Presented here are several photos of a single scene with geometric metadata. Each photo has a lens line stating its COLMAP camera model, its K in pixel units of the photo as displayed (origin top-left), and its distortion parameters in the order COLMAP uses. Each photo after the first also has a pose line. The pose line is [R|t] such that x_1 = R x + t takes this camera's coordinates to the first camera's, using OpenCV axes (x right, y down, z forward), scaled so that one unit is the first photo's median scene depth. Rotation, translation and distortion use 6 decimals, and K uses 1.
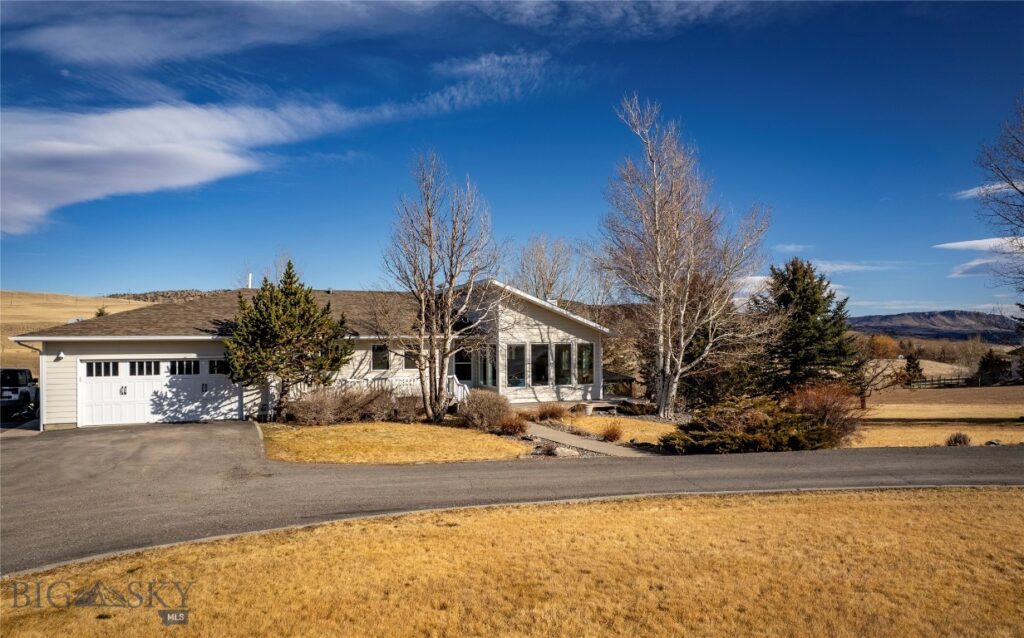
lens RADIAL K [[681.7, 0, 512.0], [0, 681.7, 319.0], [0, 0, 1]] dist [-0.086689, 0.078036]
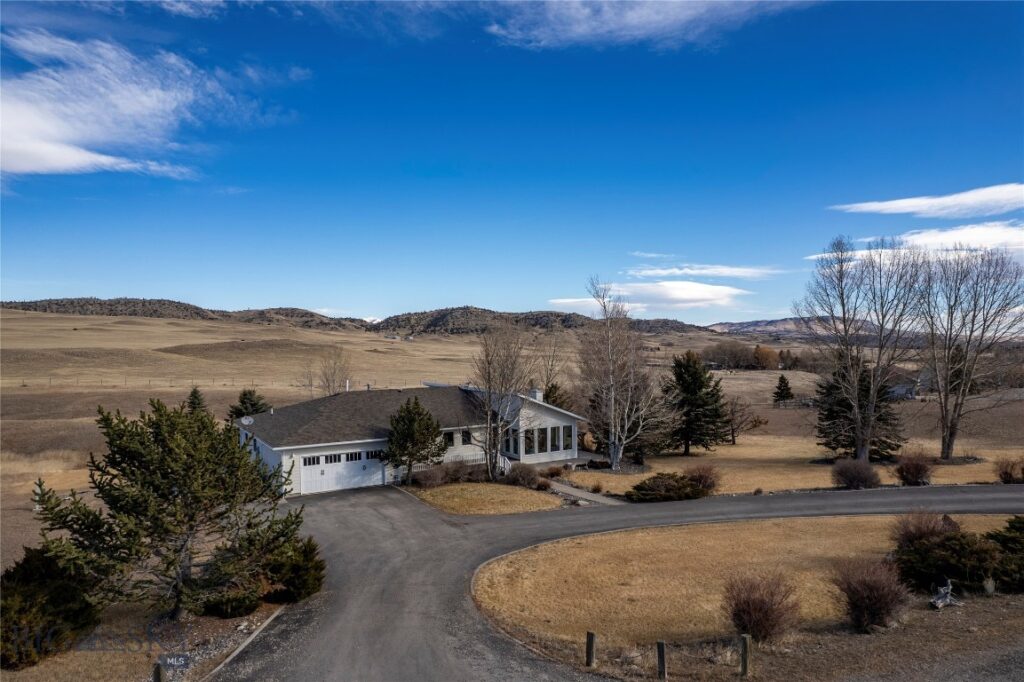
lens RADIAL K [[647.5, 0, 525.8], [0, 647.5, 328.8], [0, 0, 1]] dist [-0.035330, 0.002162]
pose [[0.988851, -0.001073, 0.148902, -0.293230], [0.001330, 0.999998, -0.001624, -0.253739], [-0.148900, 0.001804, 0.988851, -0.710637]]
